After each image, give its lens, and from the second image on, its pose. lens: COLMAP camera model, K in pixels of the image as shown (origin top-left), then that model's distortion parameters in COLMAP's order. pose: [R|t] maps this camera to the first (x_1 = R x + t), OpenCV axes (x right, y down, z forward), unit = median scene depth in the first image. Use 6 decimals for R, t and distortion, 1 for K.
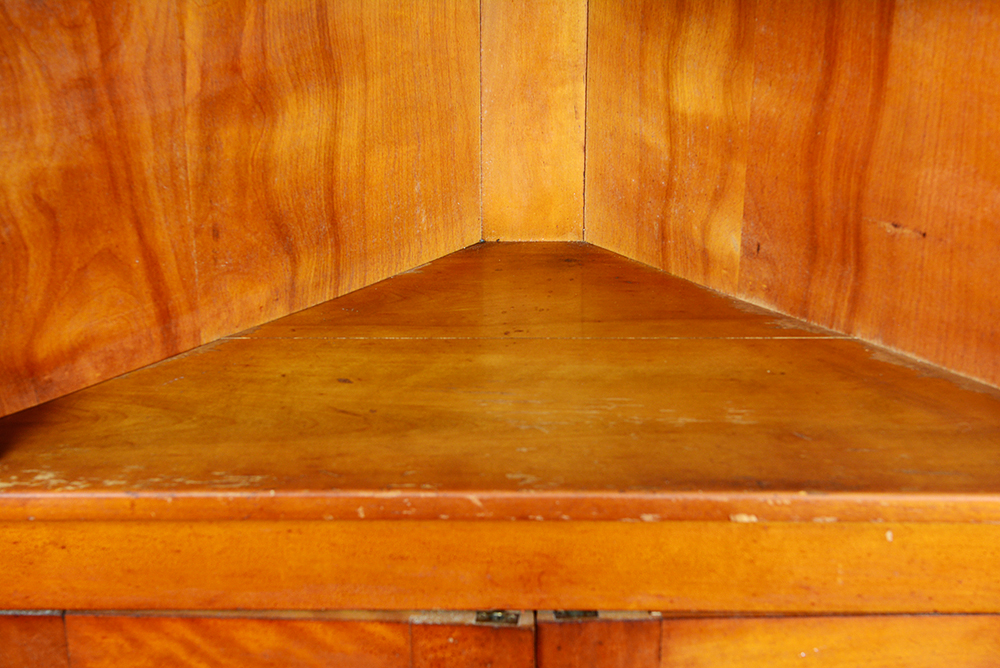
lens RADIAL K [[1807.3, 0, 503.0], [0, 1807.3, 330.3], [0, 0, 1]] dist [0.090245, 0.000000]
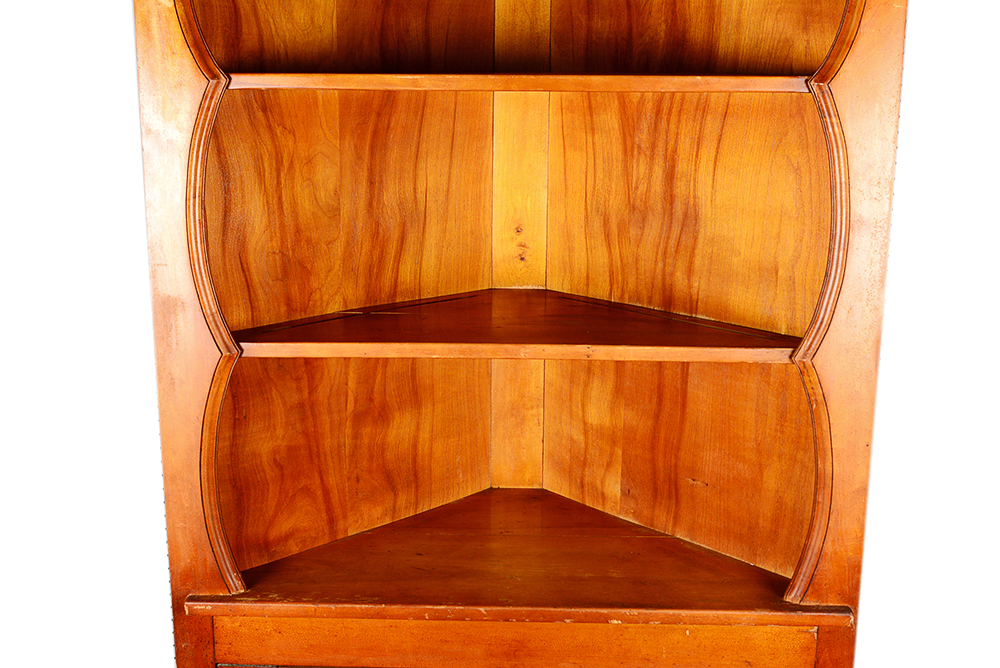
lens RADIAL K [[1134.8, 0, 499.2], [0, 1134.8, 329.8], [0, 0, 1]] dist [-0.036576, 0.000000]
pose [[0.999837, 0.011410, -0.013959, 0.015349], [-0.014007, 0.979084, -0.202974, 0.038261], [0.011351, 0.203137, 0.979085, -0.278030]]
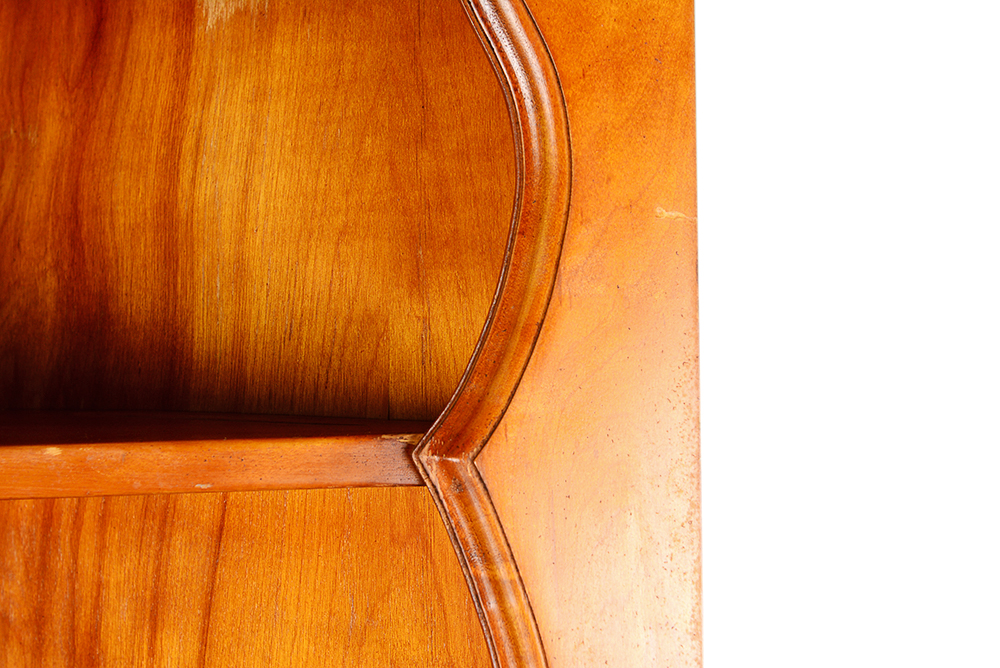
lens RADIAL K [[1807.3, 0, 501.0], [0, 1807.3, 329.8], [0, 0, 1]] dist [0.090245, 0.000000]
pose [[0.983802, -0.011019, 0.178921, 0.215368], [0.084597, 0.908513, -0.409204, -0.218238], [-0.158043, 0.417712, 0.894729, 0.214988]]
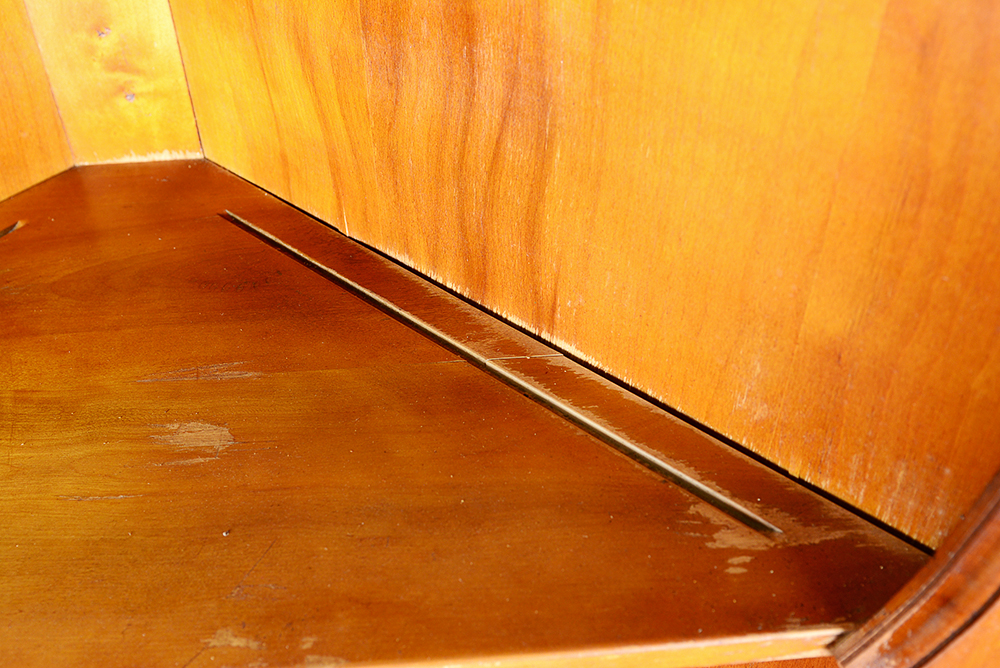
lens RADIAL K [[1016.4, 0, 499.9], [0, 1016.4, 334.6], [0, 0, 1]] dist [-0.049295, 0.000000]
pose [[0.995169, -0.072808, 0.065858, 0.165507], [0.049864, 0.952709, 0.299765, -0.360000], [-0.084569, -0.295033, 0.951737, 0.544434]]
